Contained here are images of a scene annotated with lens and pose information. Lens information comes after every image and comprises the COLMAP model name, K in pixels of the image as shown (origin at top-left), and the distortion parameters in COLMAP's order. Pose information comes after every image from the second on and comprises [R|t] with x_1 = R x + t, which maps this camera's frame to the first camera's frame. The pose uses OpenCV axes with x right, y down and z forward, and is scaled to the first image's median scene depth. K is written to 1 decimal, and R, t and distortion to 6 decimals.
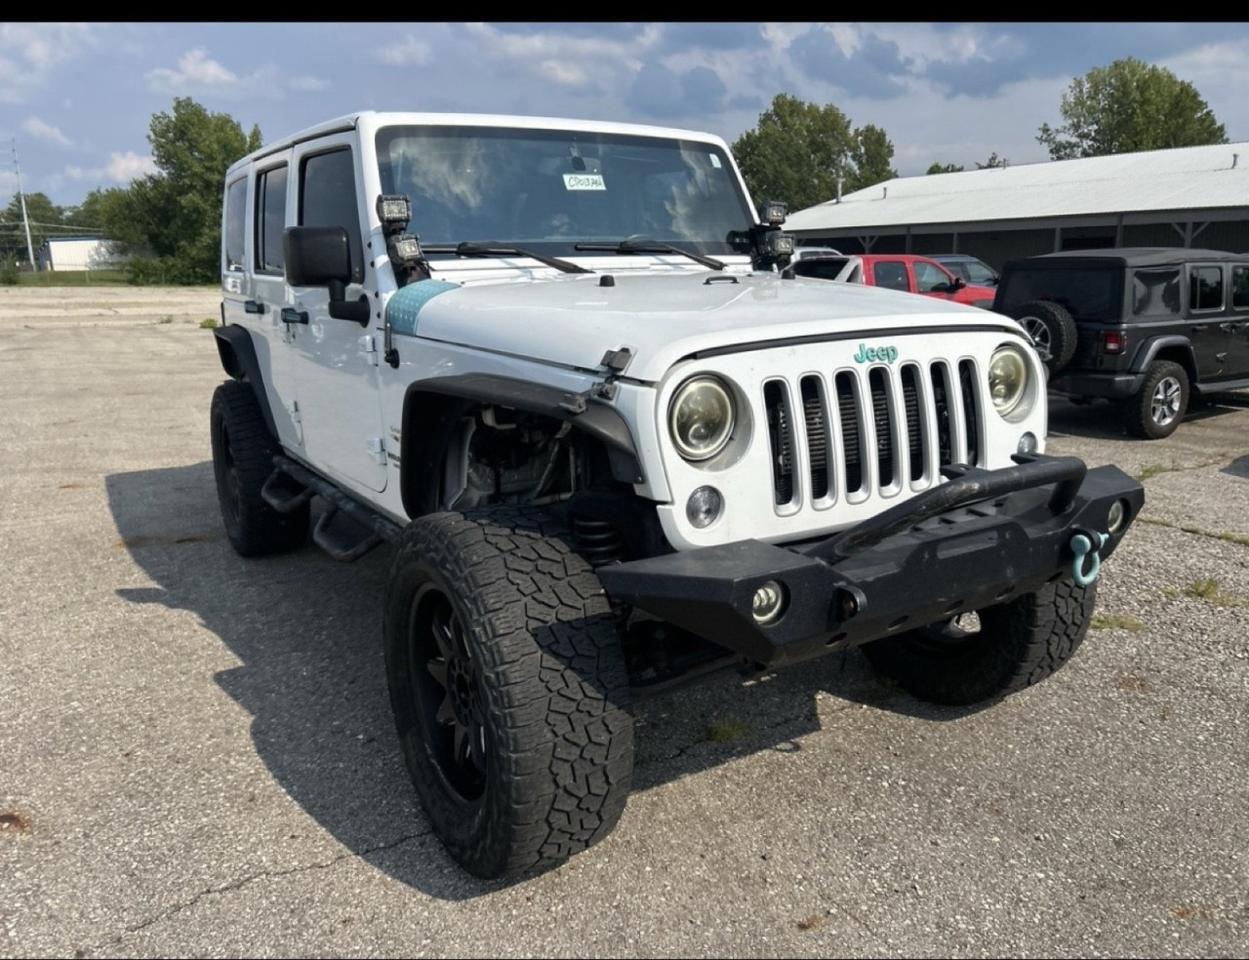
lens RADIAL K [[942.6, 0, 624.5], [0, 942.6, 480.0], [0, 0, 1]] dist [0.006114, 0.000767]
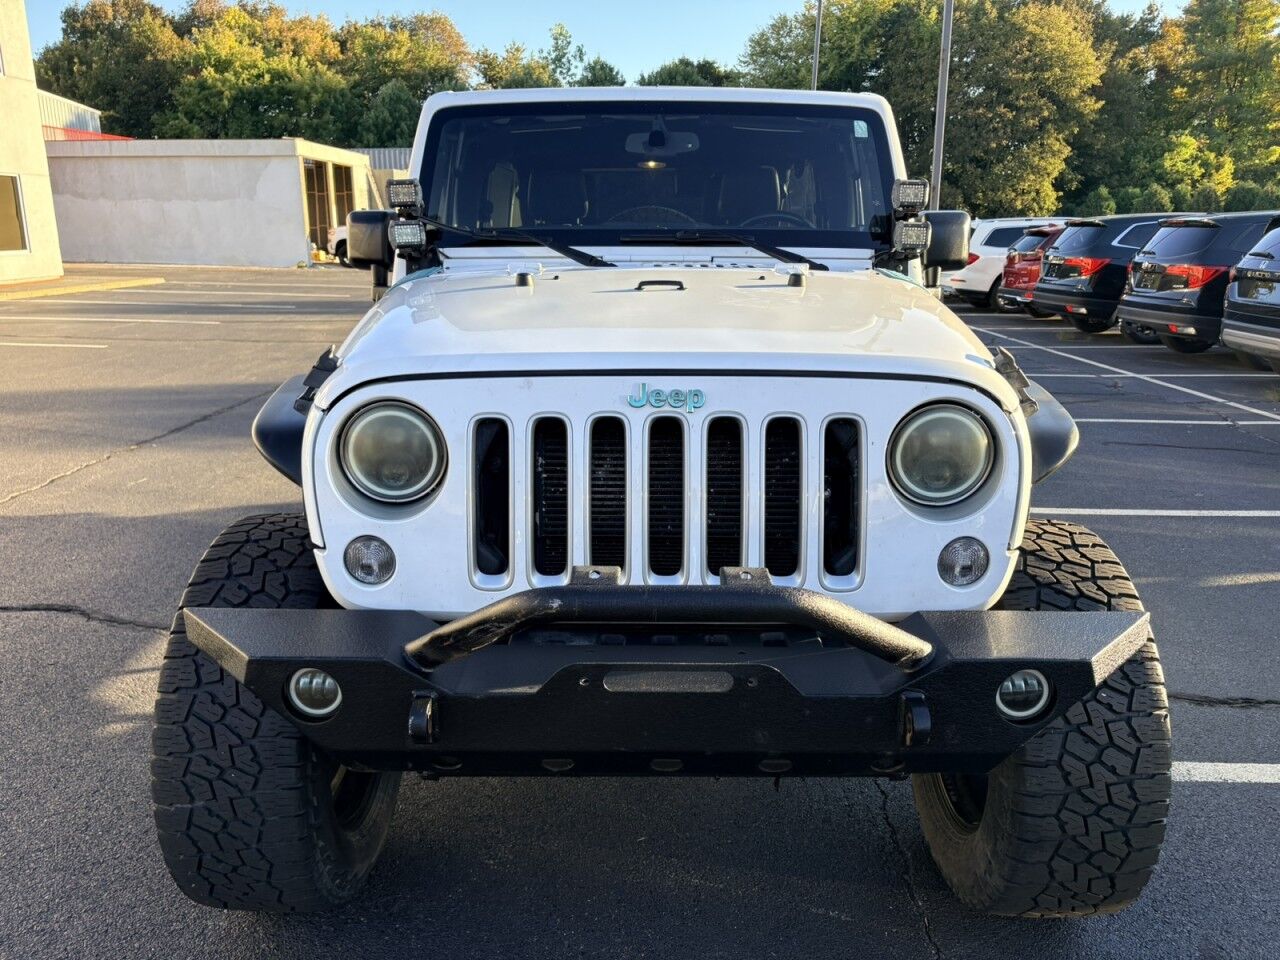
lens RADIAL K [[980.0, 0, 650.2], [0, 980.0, 472.3], [0, 0, 1]] dist [0.011561, 0.001268]
pose [[0.855814, 0.142856, -0.497166, 0.640718], [-0.134878, 0.989489, 0.052144, -0.113536], [0.499389, 0.022431, 0.866087, 0.326995]]
